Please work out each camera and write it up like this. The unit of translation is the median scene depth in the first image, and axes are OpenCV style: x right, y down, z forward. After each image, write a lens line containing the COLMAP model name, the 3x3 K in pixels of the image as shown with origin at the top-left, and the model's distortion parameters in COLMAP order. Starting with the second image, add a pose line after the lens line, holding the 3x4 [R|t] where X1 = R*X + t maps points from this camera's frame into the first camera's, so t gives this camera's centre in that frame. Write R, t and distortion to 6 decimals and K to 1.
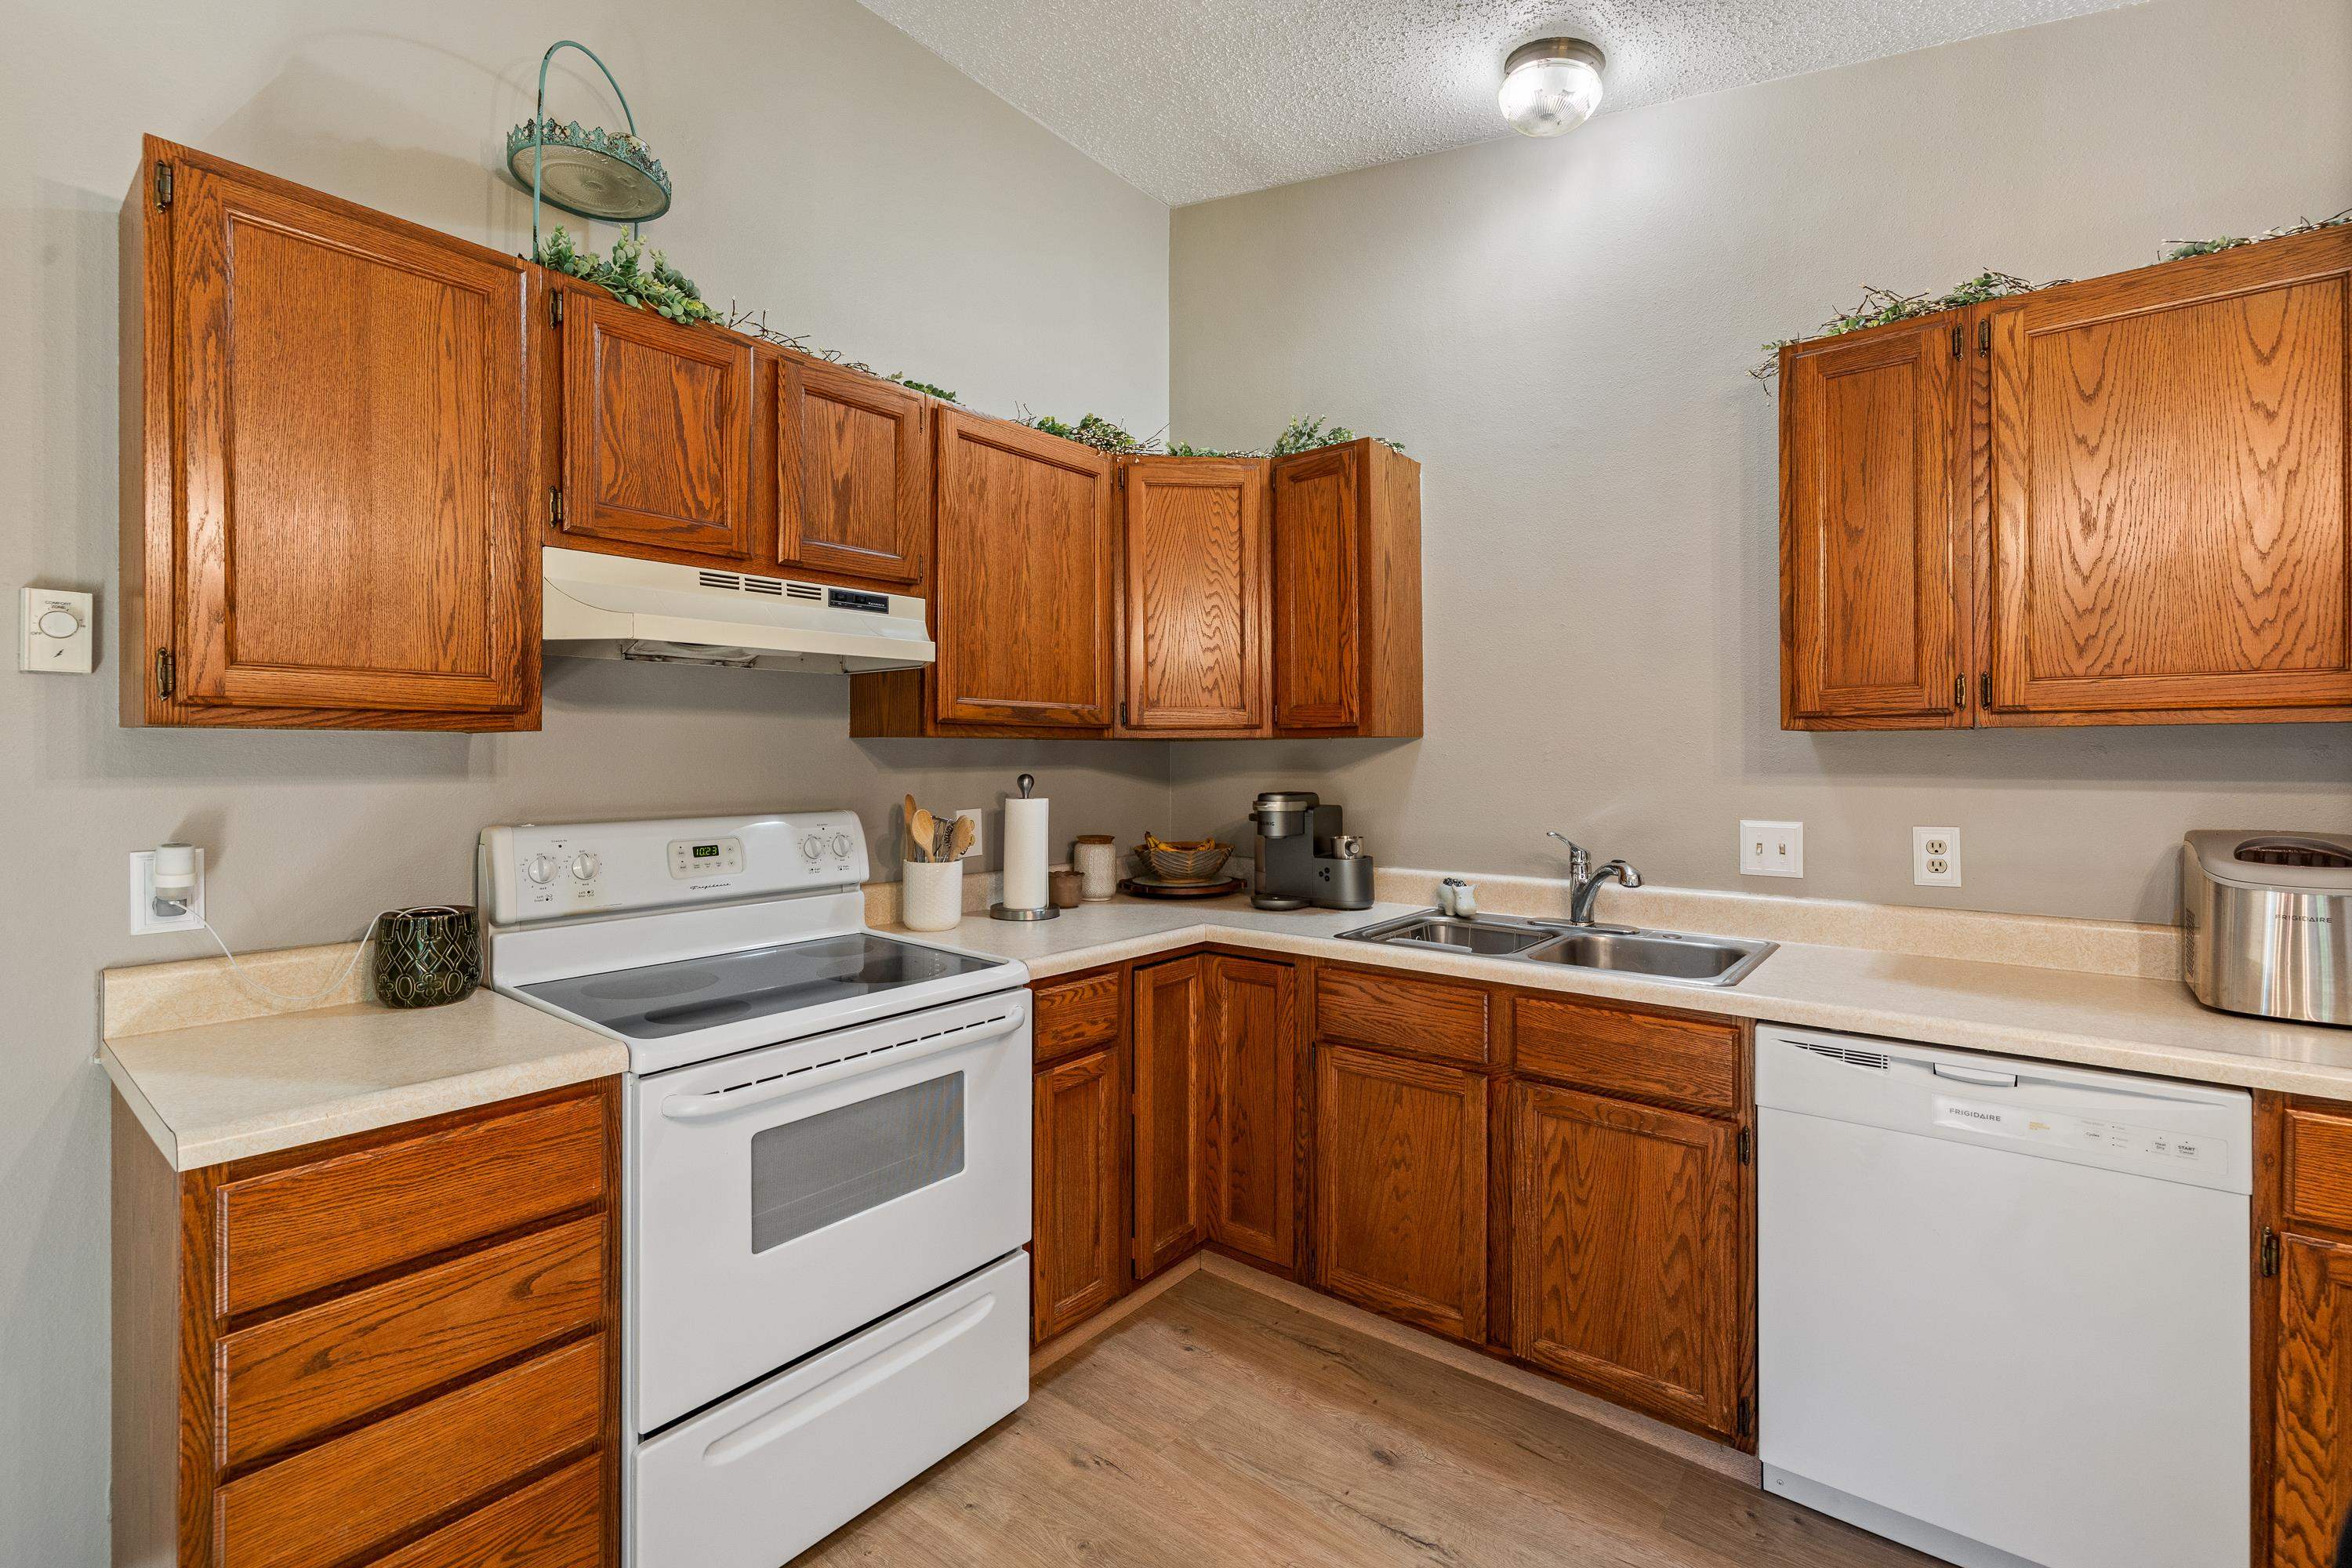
lens RADIAL K [[1020.8, 0, 1185.7], [0, 1020.8, 751.4], [0, 0, 1]] dist [-0.002019, 0.000030]
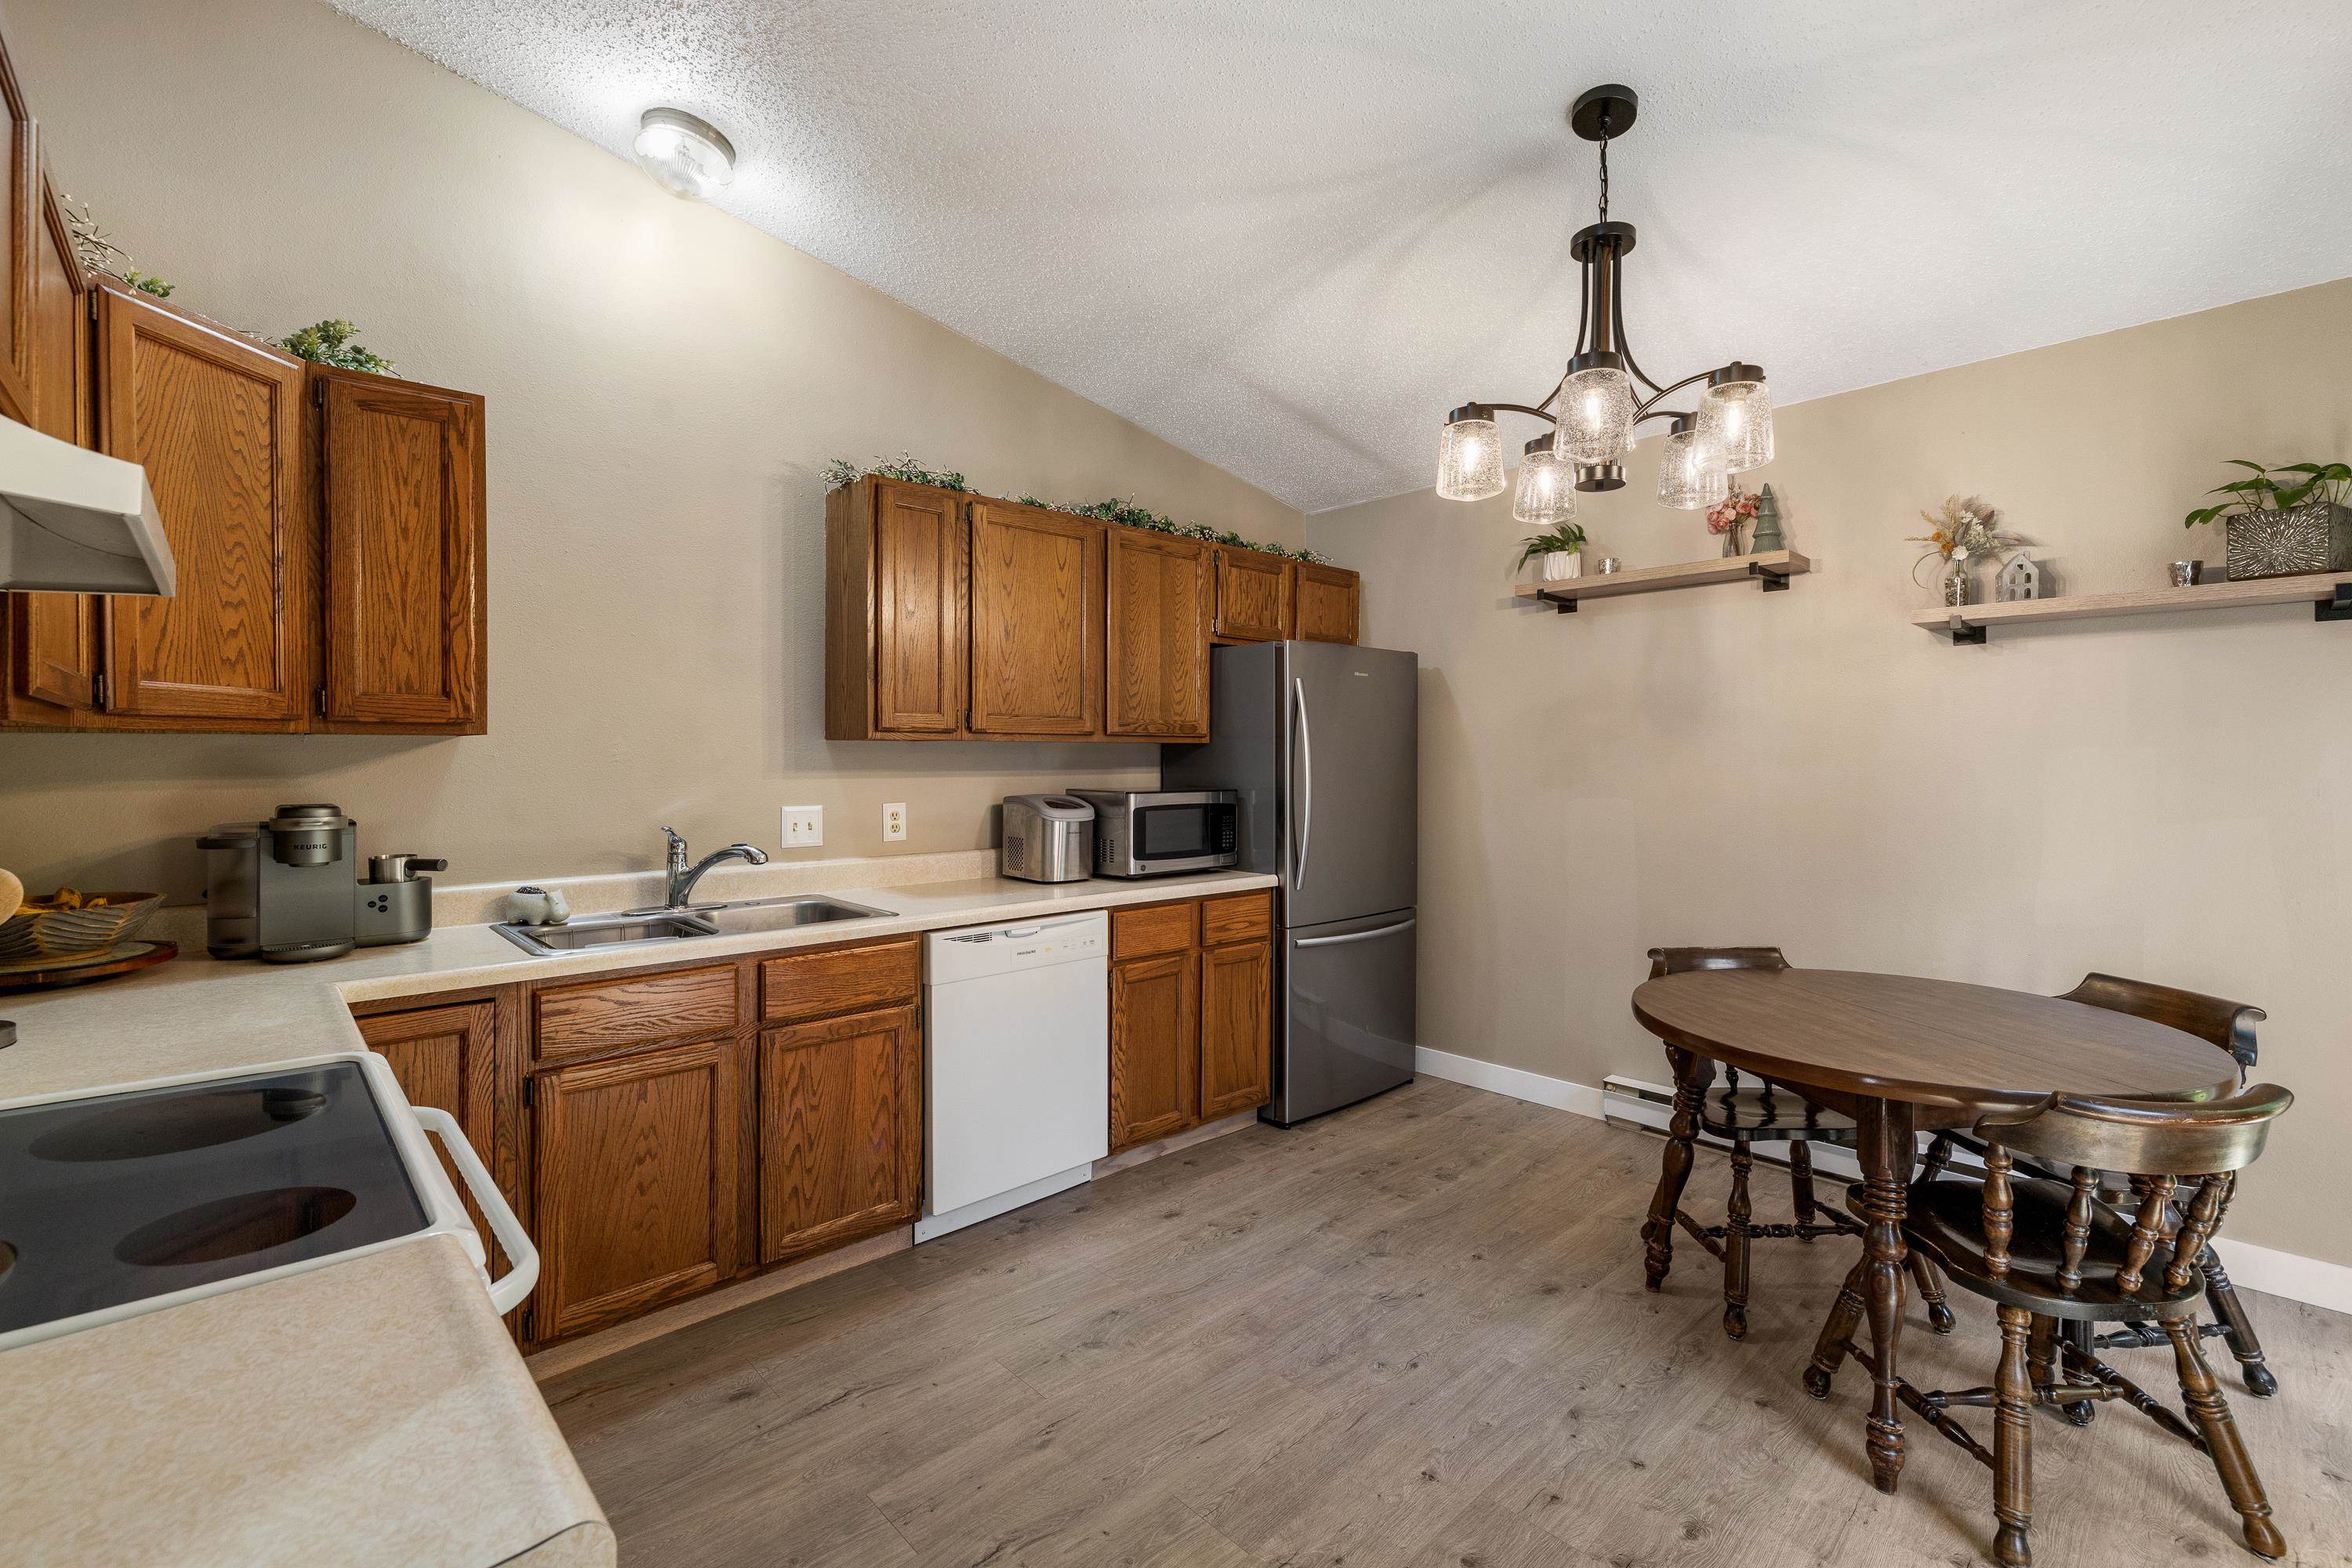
lens RADIAL K [[1020.8, 0, 1185.7], [0, 1020.8, 751.4], [0, 0, 1]] dist [-0.002019, 0.000030]
pose [[0.145981, 0.005757, 0.989271, -0.789470], [-0.005282, 0.999973, -0.005040, 0.000952], [-0.989273, -0.004490, 0.146008, 0.351362]]
